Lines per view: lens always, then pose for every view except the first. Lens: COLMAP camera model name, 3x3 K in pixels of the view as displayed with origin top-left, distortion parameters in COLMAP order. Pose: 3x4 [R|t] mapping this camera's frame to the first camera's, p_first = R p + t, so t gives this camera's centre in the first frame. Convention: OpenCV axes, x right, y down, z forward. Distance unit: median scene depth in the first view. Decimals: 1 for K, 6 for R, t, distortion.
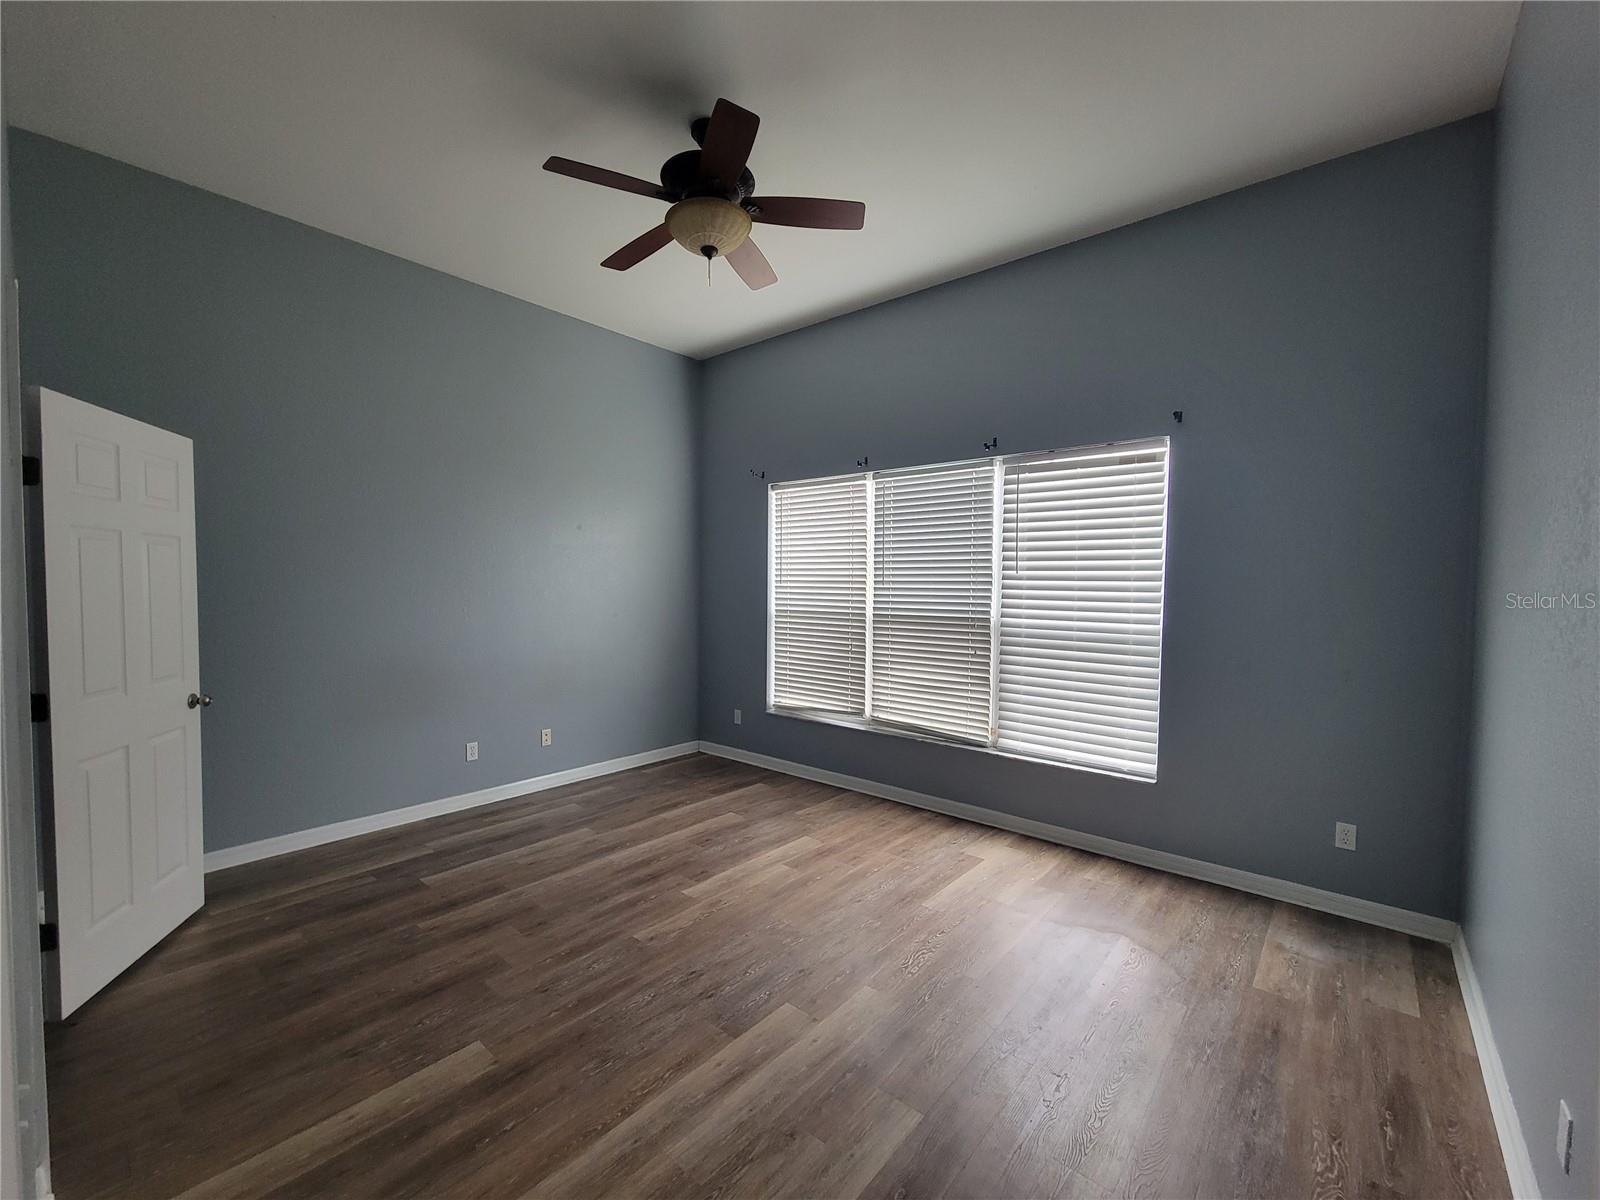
lens RADIAL K [[652.6, 0, 801.4], [0, 652.6, 601.0], [0, 0, 1]] dist [-0.005037, 0.000335]
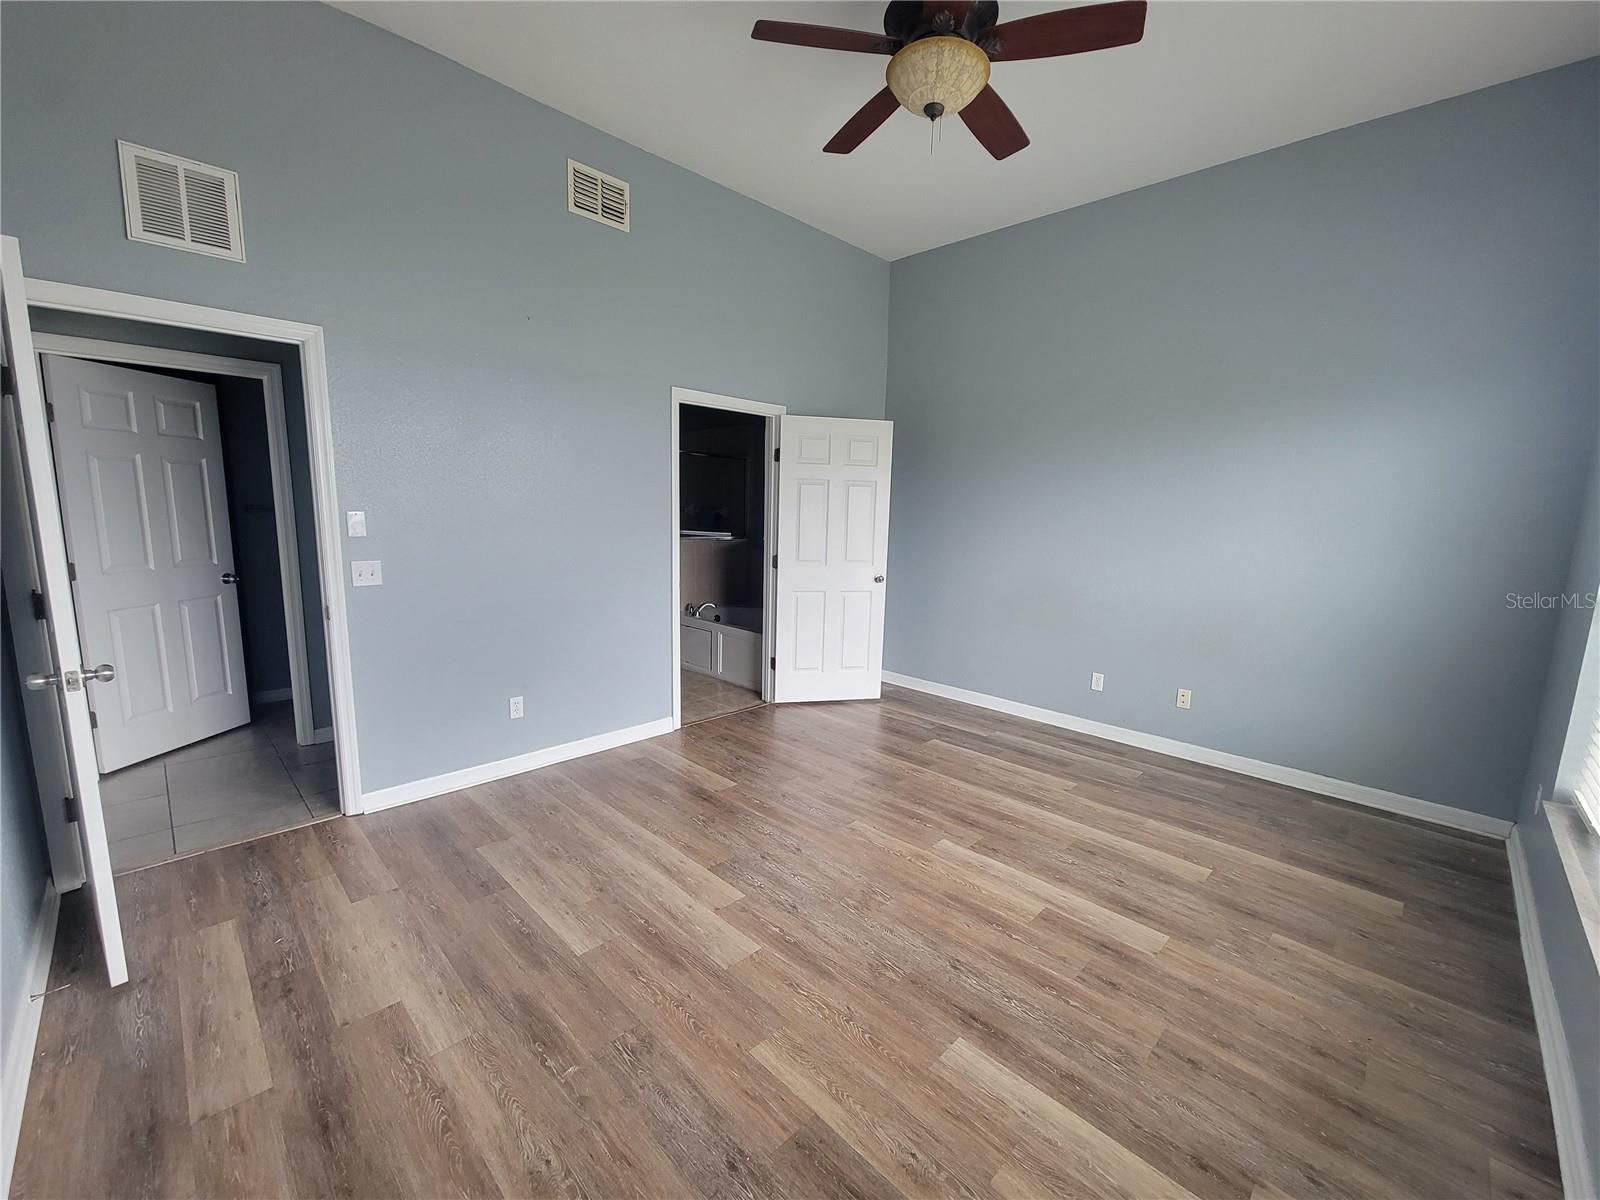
lens RADIAL K [[652.6, 0, 801.5], [0, 652.6, 605.5], [0, 0, 1]] dist [-0.005037, 0.000335]
pose [[-0.072448, 0.143686, -0.986968, 0.589124], [-0.052547, 0.987644, 0.147641, -0.014147], [0.995987, 0.062558, -0.064002, 0.687565]]
